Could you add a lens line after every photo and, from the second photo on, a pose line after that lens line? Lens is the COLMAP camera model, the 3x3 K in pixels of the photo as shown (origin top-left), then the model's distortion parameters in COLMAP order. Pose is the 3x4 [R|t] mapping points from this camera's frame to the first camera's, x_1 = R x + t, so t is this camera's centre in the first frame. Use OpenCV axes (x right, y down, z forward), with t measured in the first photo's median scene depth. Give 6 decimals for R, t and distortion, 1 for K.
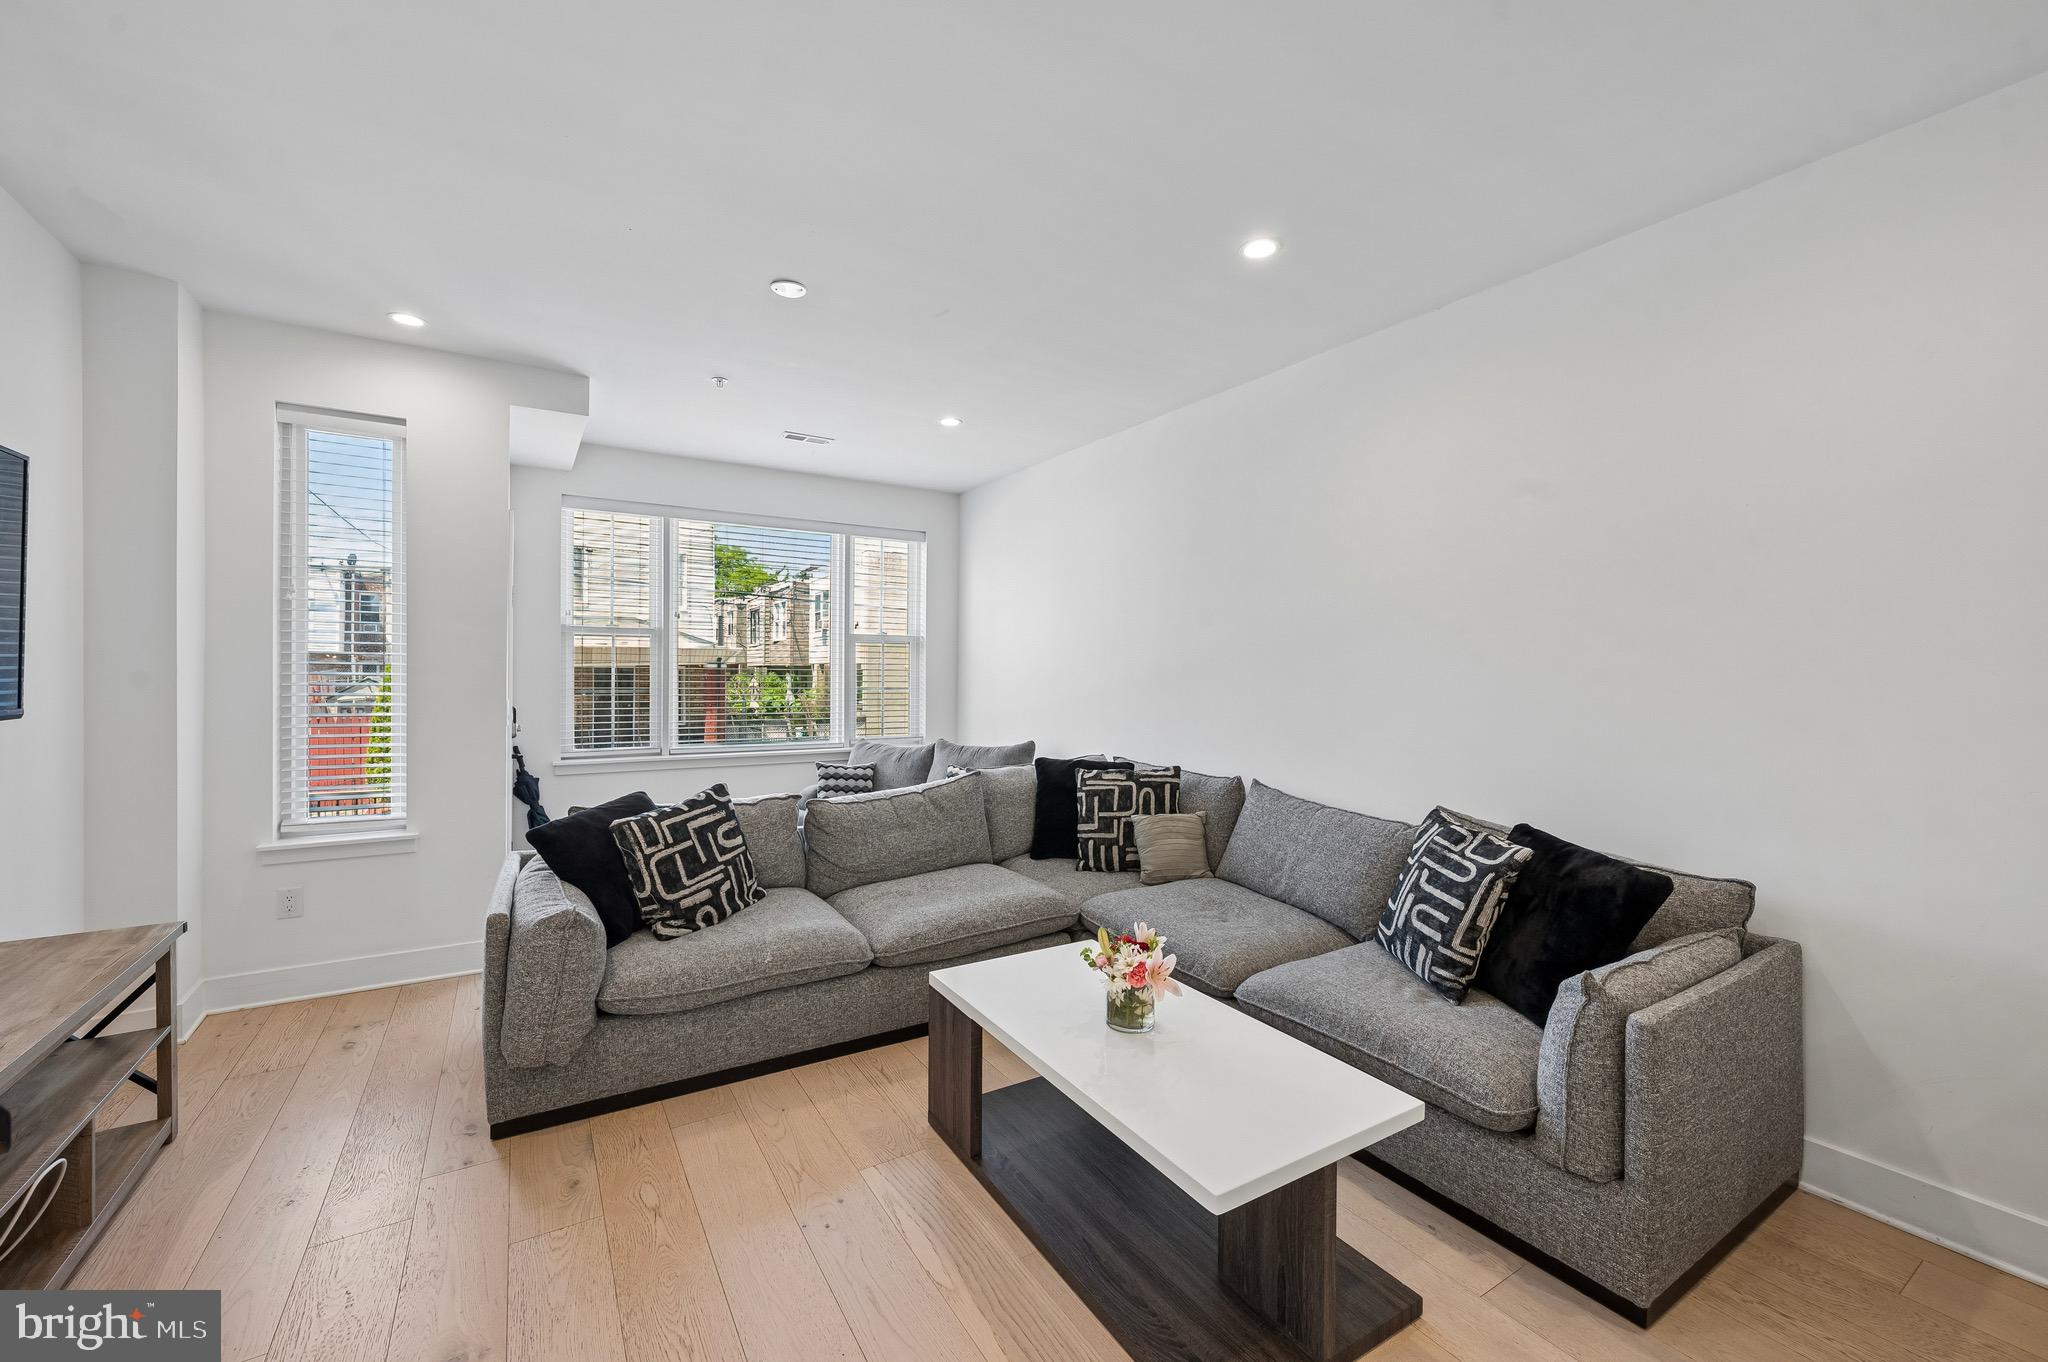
lens RADIAL K [[811.9, 0, 1017.9], [0, 811.9, 676.3], [0, 0, 1]] dist [-0.002178, -0.000537]
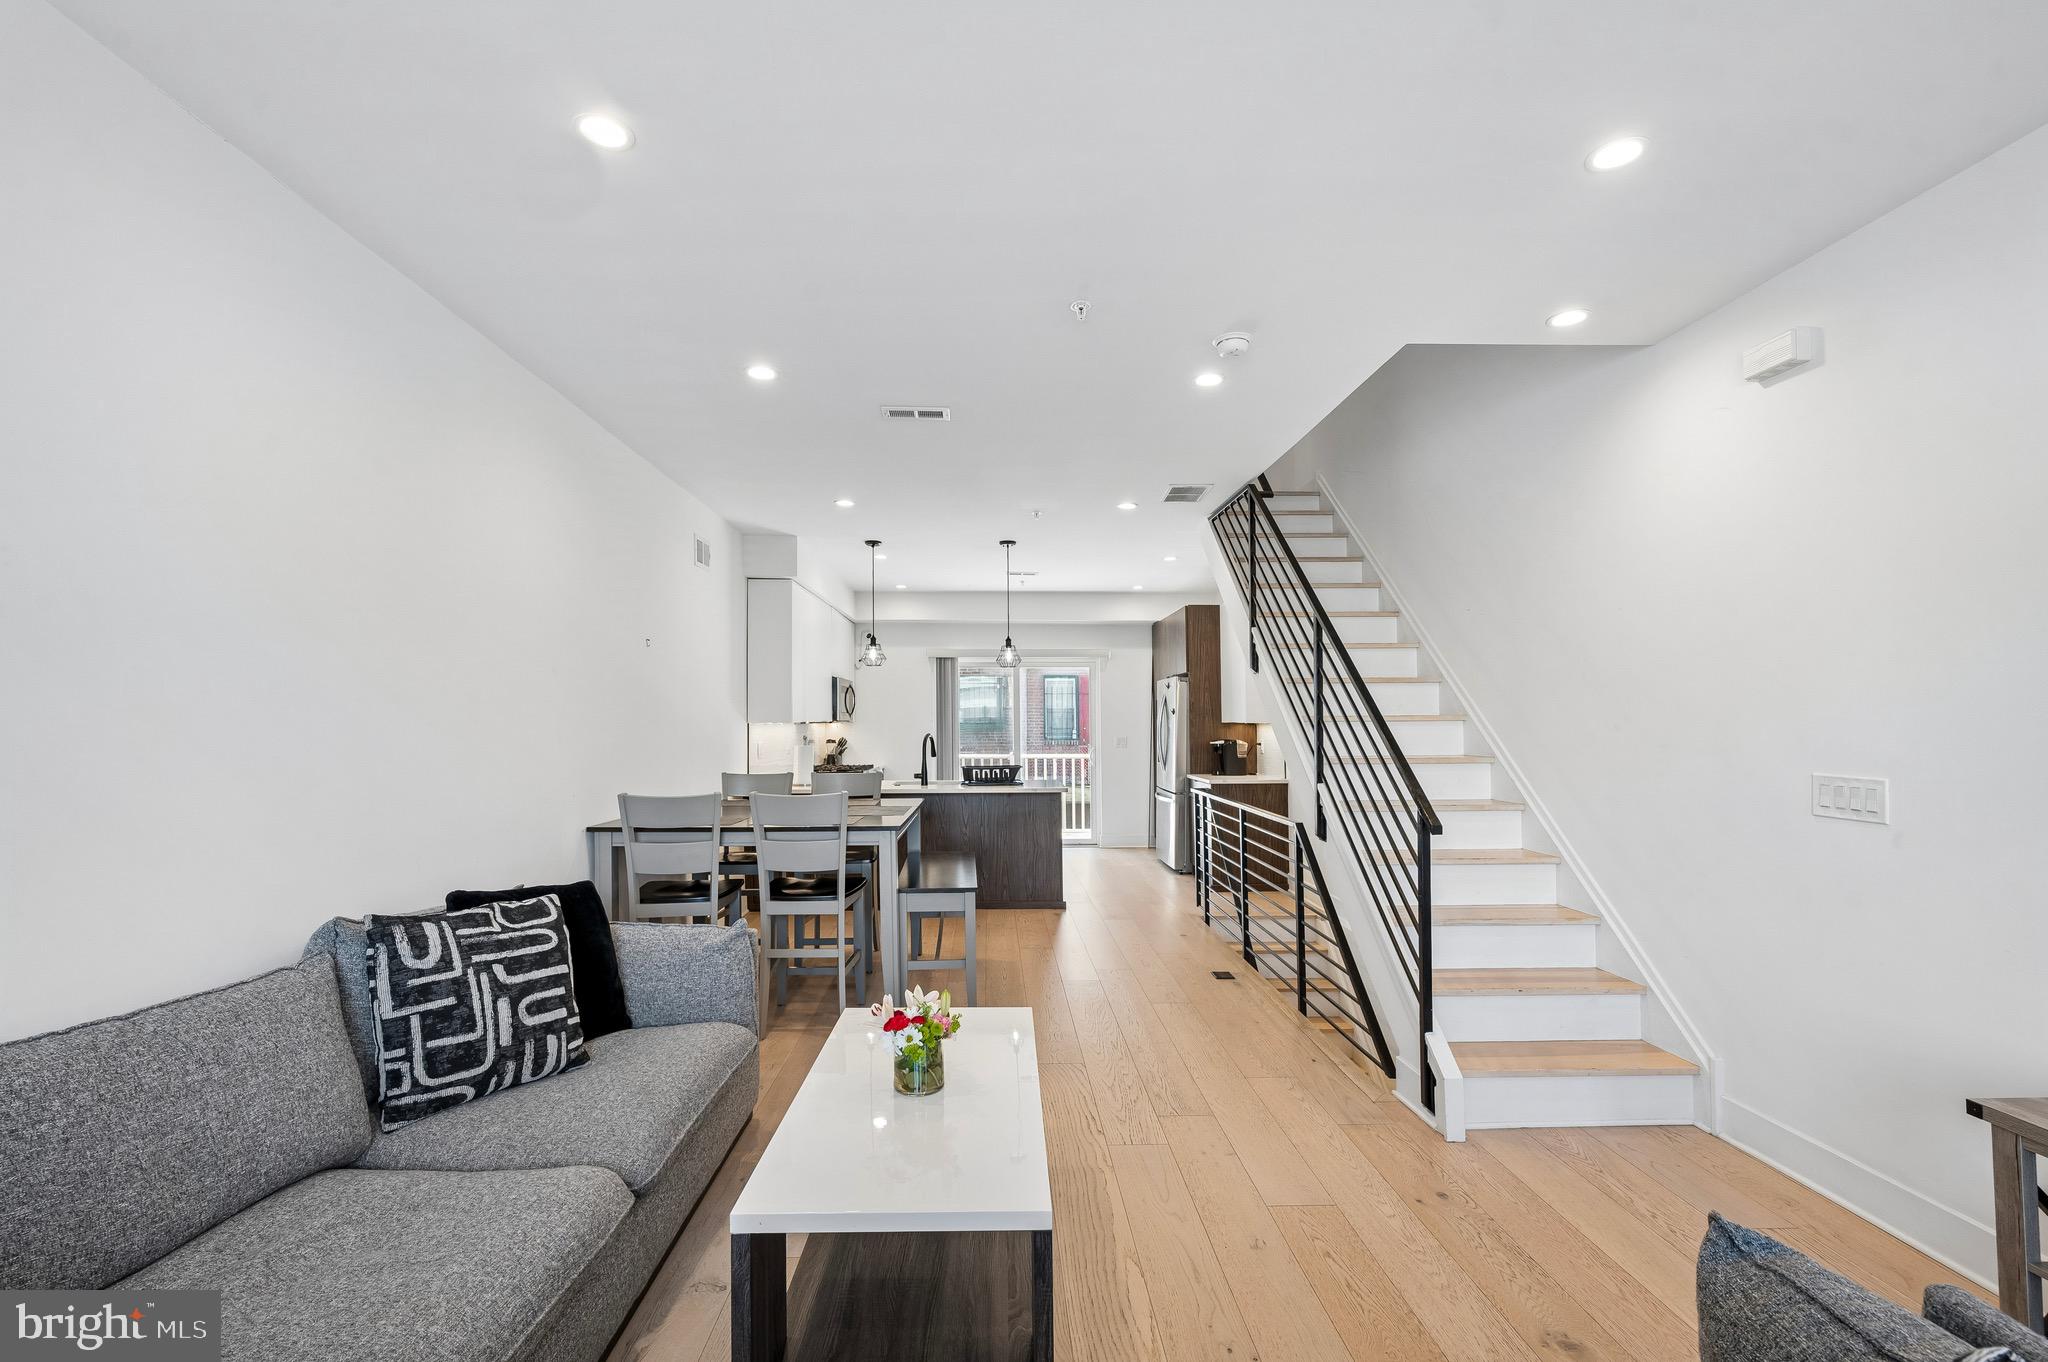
lens RADIAL K [[878.1, 0, 1000.7], [0, 878.1, 702.2], [0, 0, 1]] dist [0.000789, -0.000173]
pose [[-0.856614, 0.006113, 0.515921, -0.331362], [-0.000777, 0.999913, -0.013138, -0.014621], [-0.515957, -0.011655, -0.856535, 1.249410]]
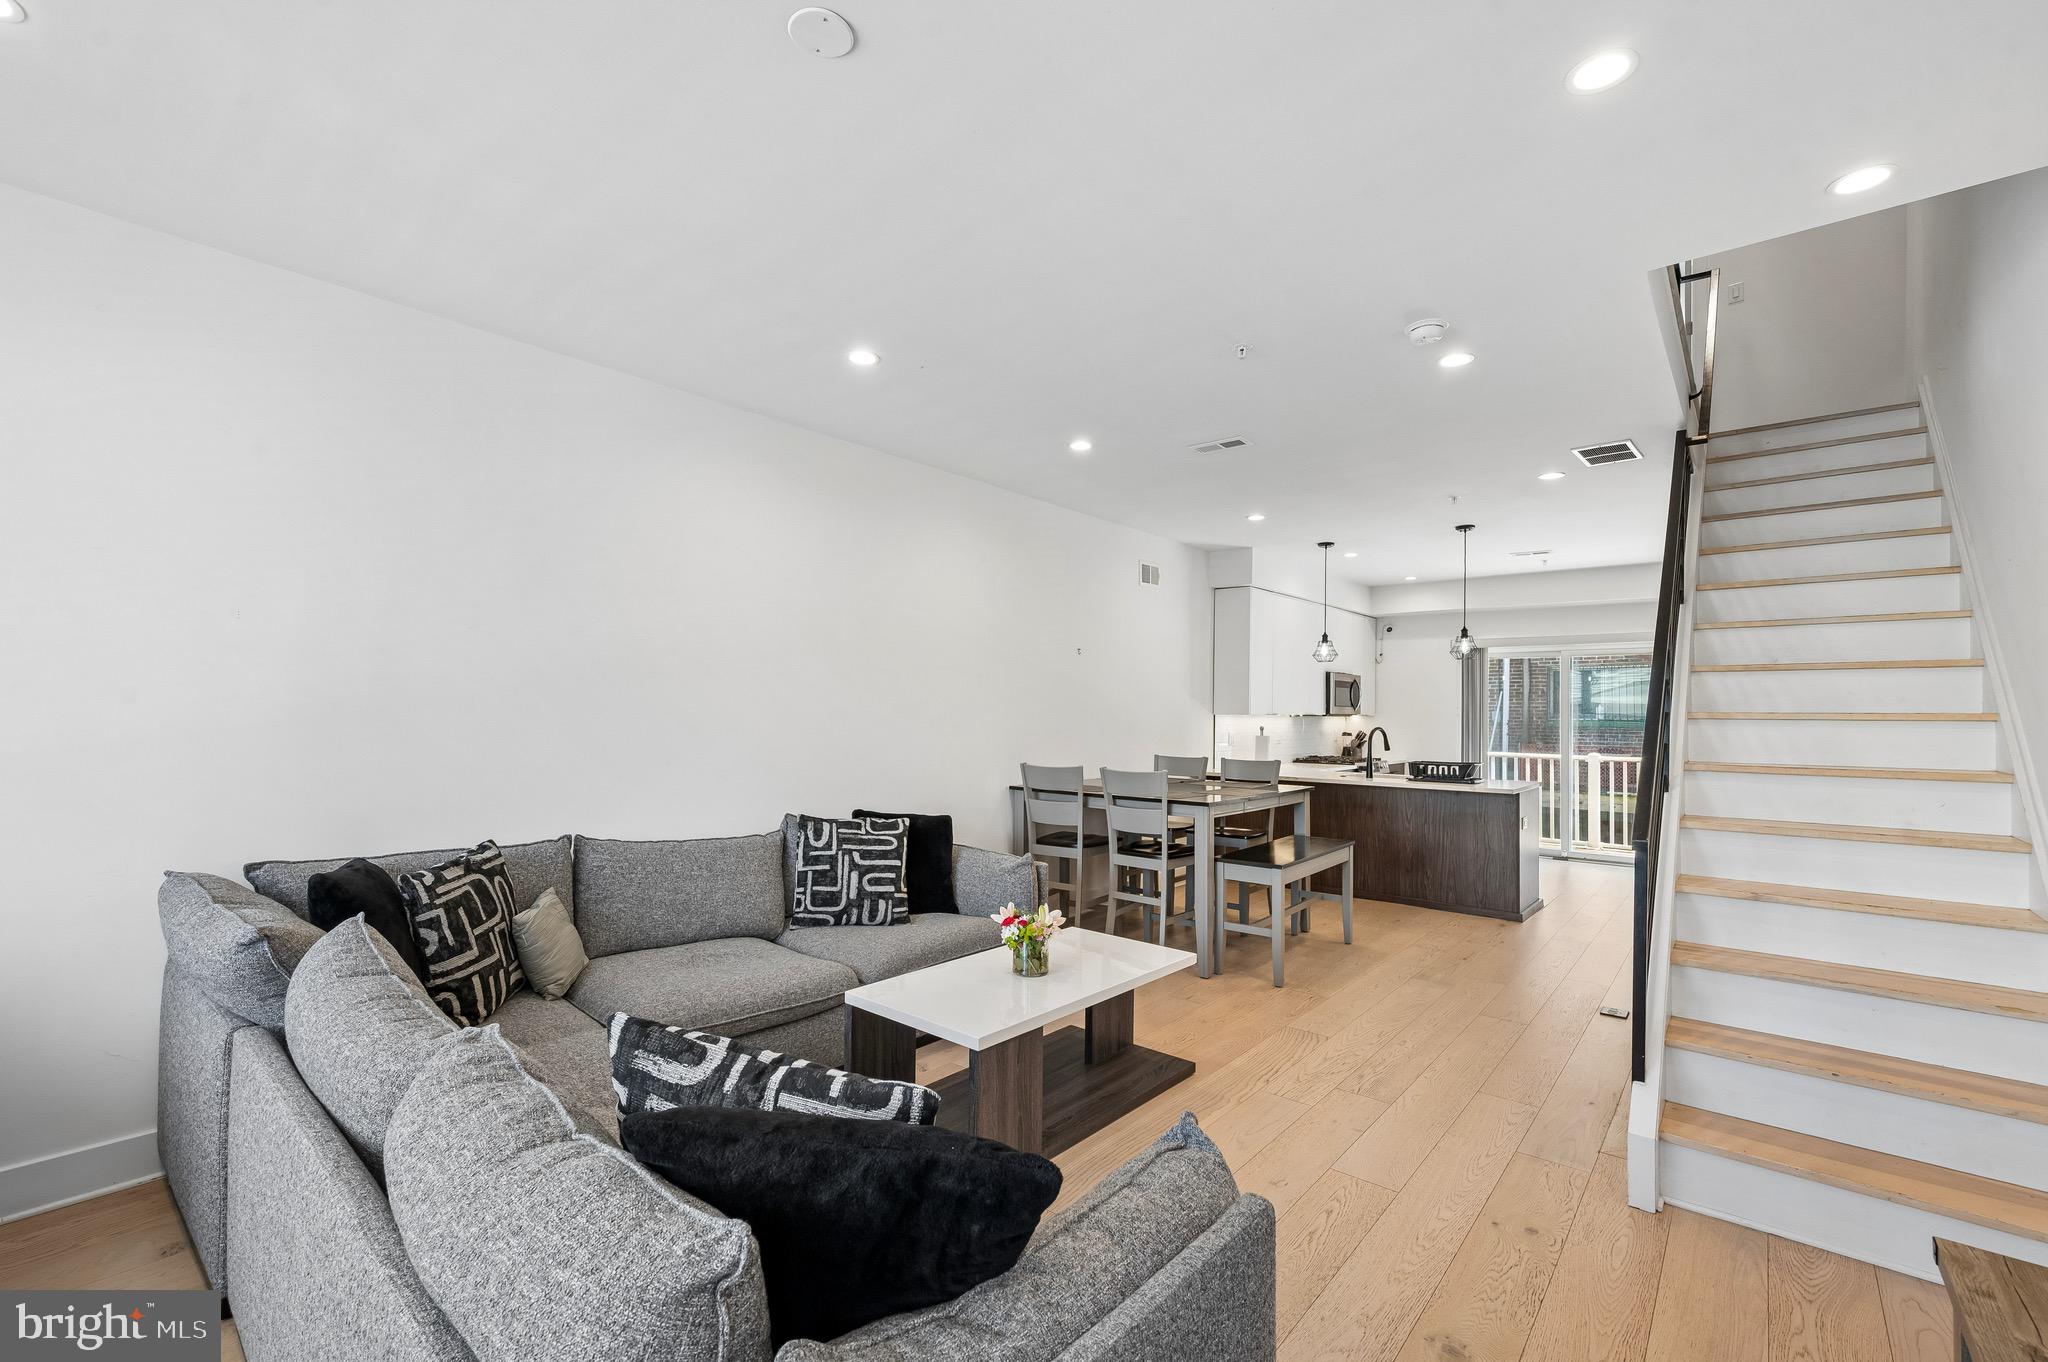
lens RADIAL K [[857.8, 0, 1024.1], [0, 857.8, 703.0], [0, 0, 1]] dist [0.000319, -0.000227]
pose [[-0.301521, -0.000347, 0.953459, -0.829269], [-0.007219, 0.999972, -0.001918, -0.015398], [-0.953432, -0.007461, -0.301515, 0.972418]]
